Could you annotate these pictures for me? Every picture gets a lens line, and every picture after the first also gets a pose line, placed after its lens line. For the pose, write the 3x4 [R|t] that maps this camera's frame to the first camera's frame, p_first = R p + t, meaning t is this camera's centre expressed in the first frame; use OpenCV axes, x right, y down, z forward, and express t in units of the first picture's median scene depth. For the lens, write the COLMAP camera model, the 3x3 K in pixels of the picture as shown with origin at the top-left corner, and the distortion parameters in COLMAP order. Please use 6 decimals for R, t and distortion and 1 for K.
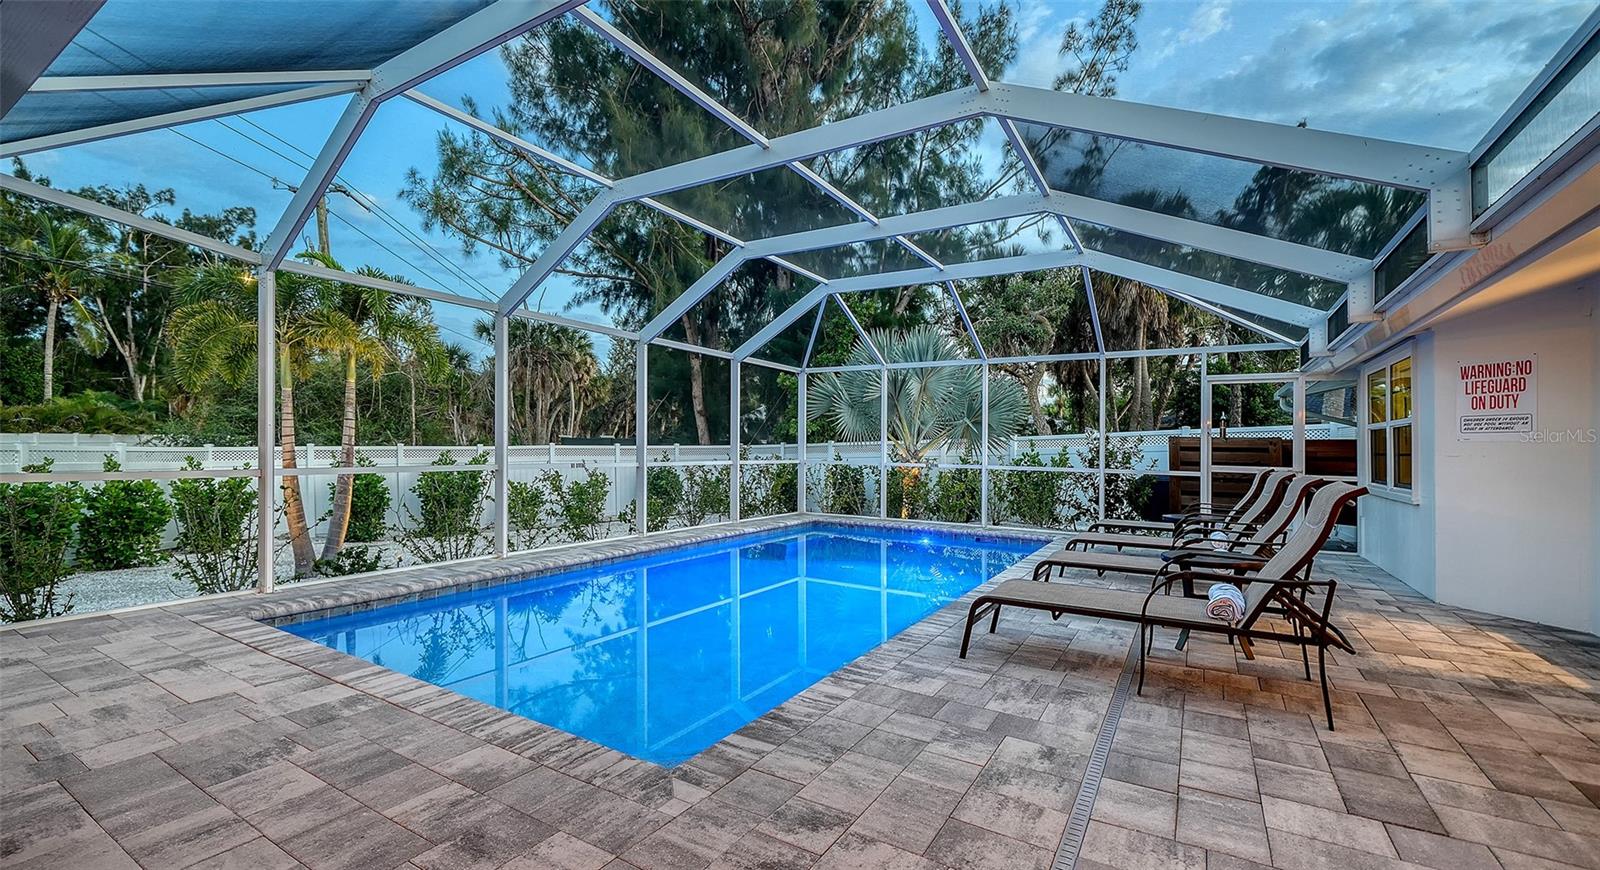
lens RADIAL K [[661.9, 0, 791.1], [0, 661.9, 425.7], [0, 0, 1]] dist [-0.002596, -0.000432]
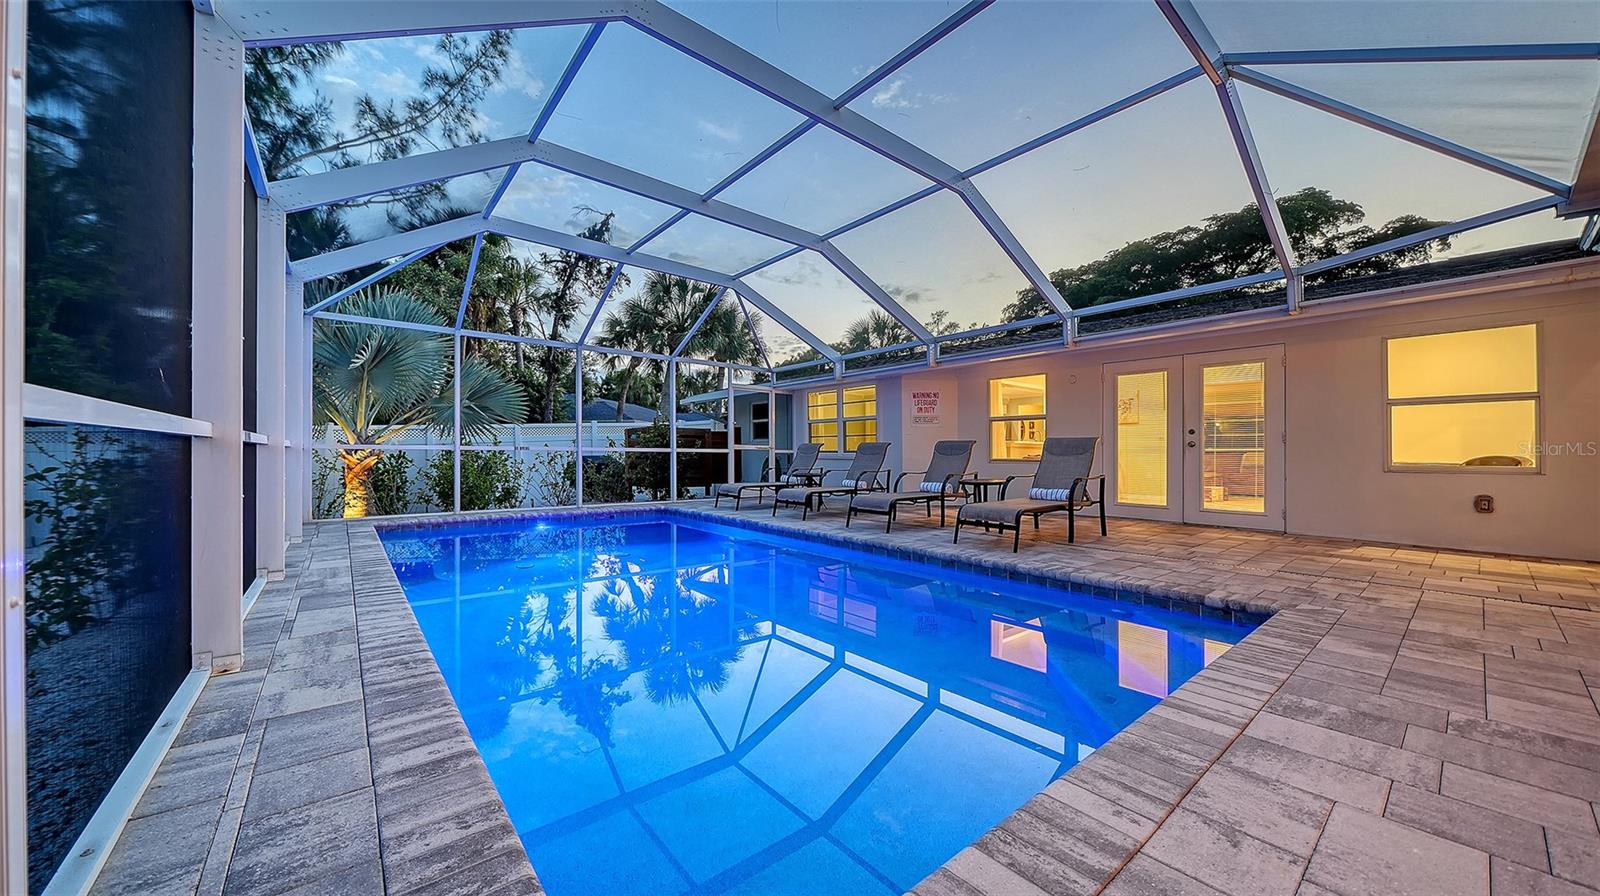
lens RADIAL K [[561.0, 0, 803.0], [0, 561.0, 446.8], [0, 0, 1]] dist [-0.007472, 0.000039]
pose [[0.328110, -0.002070, 0.944637, -1.395614], [-0.029855, 0.999475, 0.012560, 0.126827], [-0.944168, -0.032323, 0.327876, 1.293098]]
